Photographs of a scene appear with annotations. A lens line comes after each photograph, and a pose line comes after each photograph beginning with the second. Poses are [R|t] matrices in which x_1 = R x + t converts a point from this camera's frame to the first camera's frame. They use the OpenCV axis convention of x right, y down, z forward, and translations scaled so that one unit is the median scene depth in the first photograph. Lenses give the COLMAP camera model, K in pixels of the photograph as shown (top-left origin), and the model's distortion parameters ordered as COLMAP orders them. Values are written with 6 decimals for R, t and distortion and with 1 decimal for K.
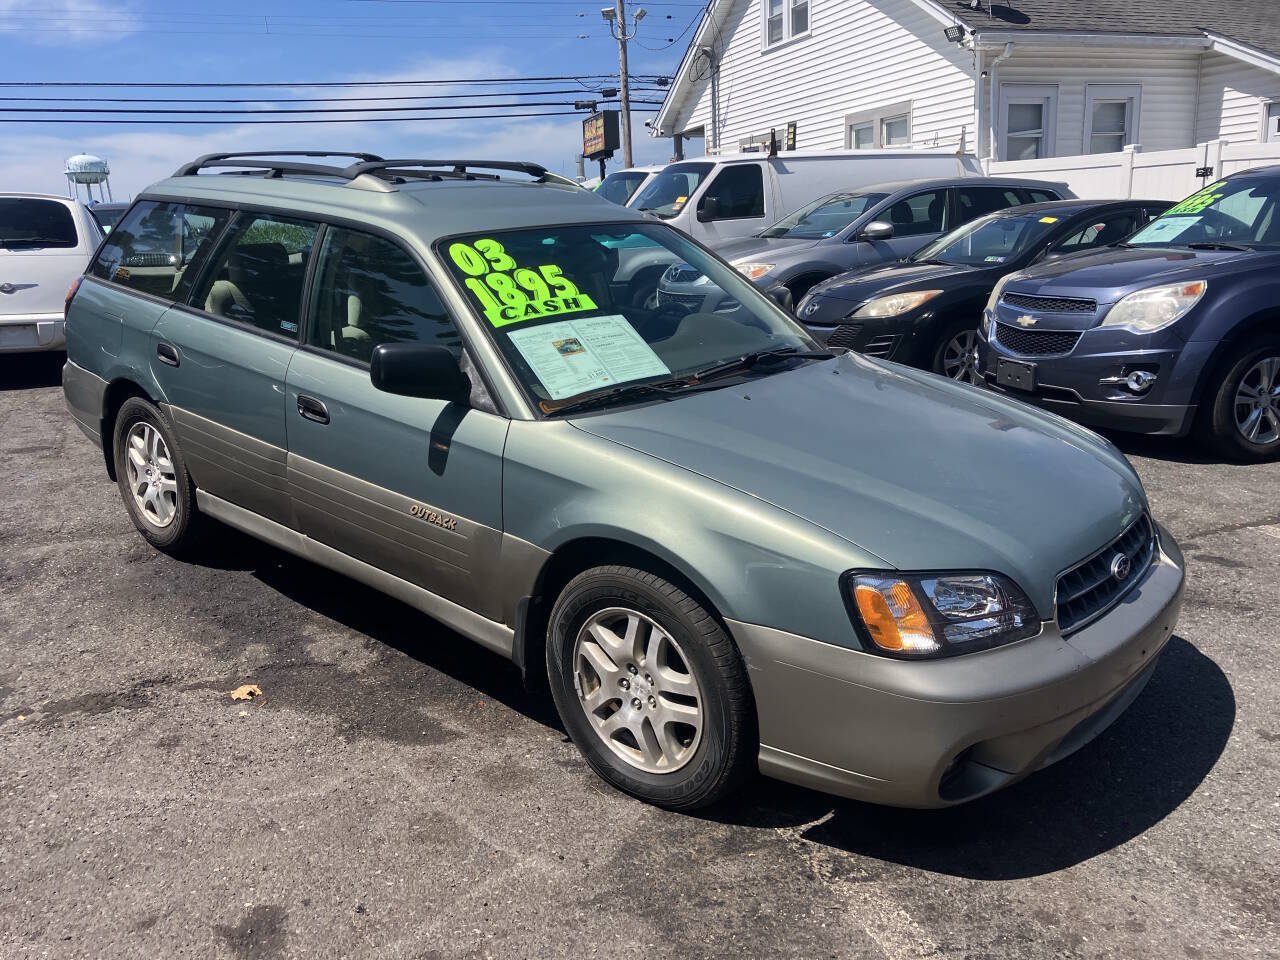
lens RADIAL K [[1058.9, 0, 616.3], [0, 1058.9, 480.8], [0, 0, 1]] dist [0.002306, -0.008925]
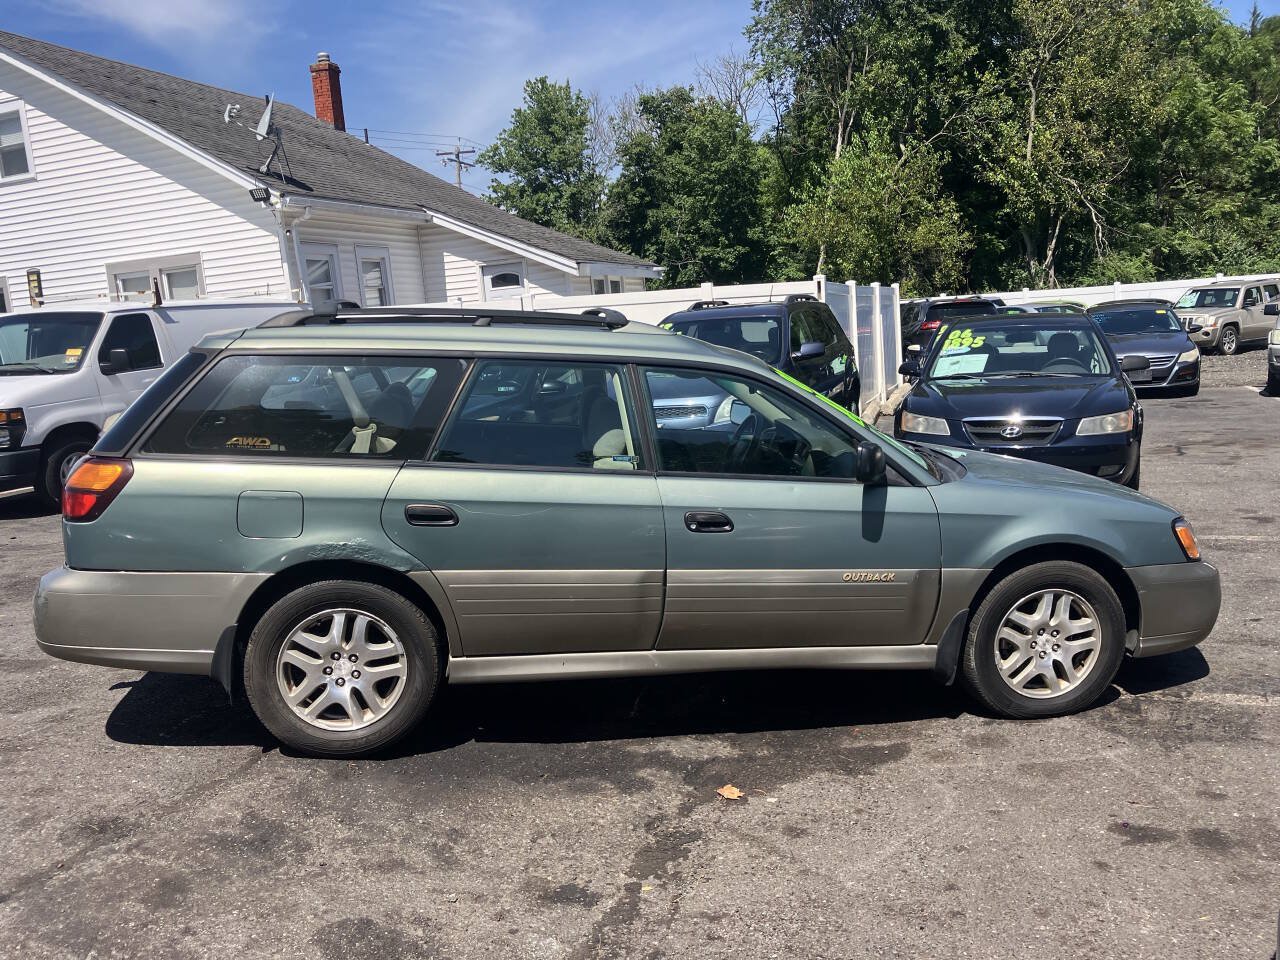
lens RADIAL K [[1068.8, 0, 620.0], [0, 1068.8, 480.5], [0, 0, 1]] dist [0.011197, -0.001527]
pose [[0.634010, -0.124626, 0.763217, -0.347808], [0.226751, 0.973509, -0.029398, -0.028744], [-0.739335, 0.191699, 0.645473, 0.094834]]
